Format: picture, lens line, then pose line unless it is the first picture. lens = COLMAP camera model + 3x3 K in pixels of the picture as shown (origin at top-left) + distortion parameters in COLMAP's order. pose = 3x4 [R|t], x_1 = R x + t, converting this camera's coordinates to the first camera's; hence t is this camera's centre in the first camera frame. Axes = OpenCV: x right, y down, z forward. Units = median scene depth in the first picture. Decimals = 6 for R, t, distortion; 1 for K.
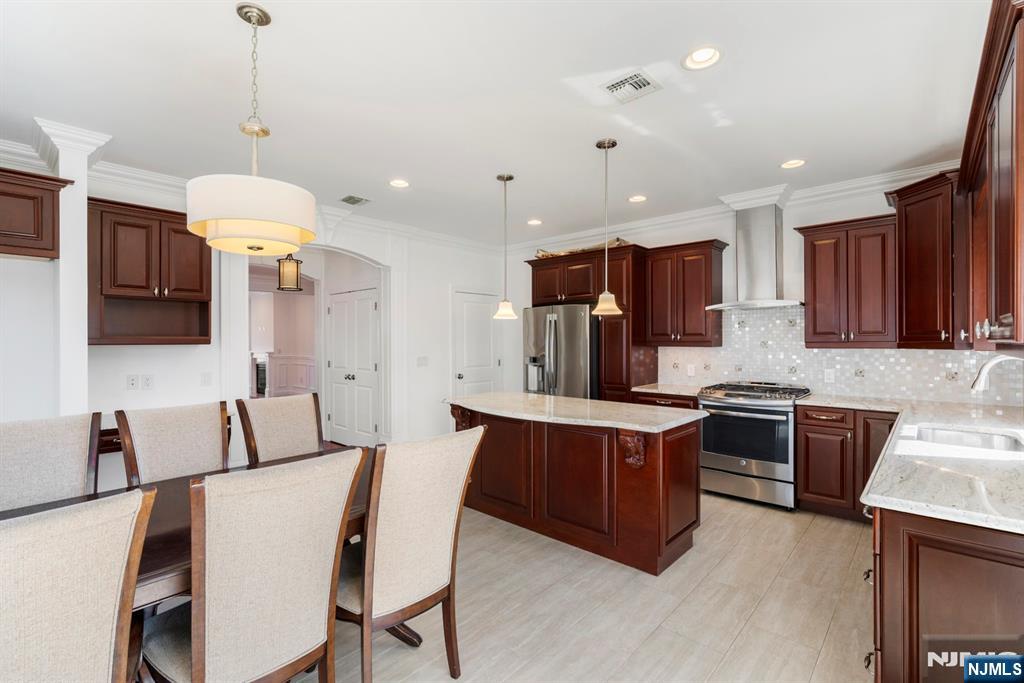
lens RADIAL K [[463.4, 0, 511.9], [0, 463.4, 342.1], [0, 0, 1]] dist [-0.004745, 0.001116]
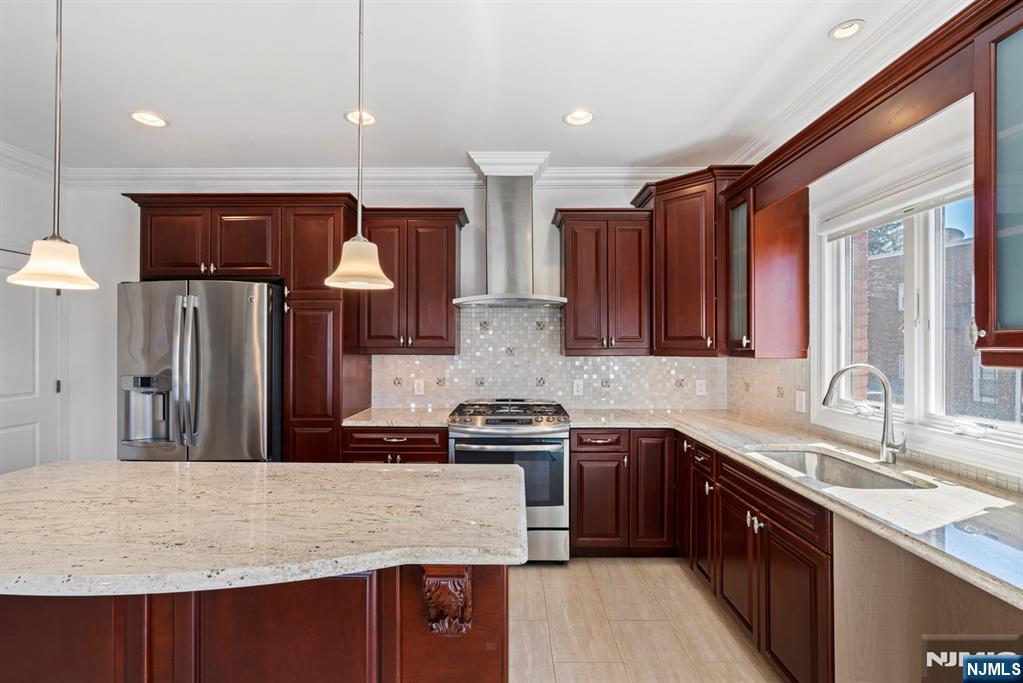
lens RADIAL K [[462.9, 0, 514.2], [0, 462.9, 346.7], [0, 0, 1]] dist [-0.004745, 0.001116]
pose [[0.744028, 0.005192, 0.668128, 0.011719], [-0.003517, 0.999986, -0.003854, -0.000204], [-0.668139, 0.000518, 0.744036, 0.403571]]
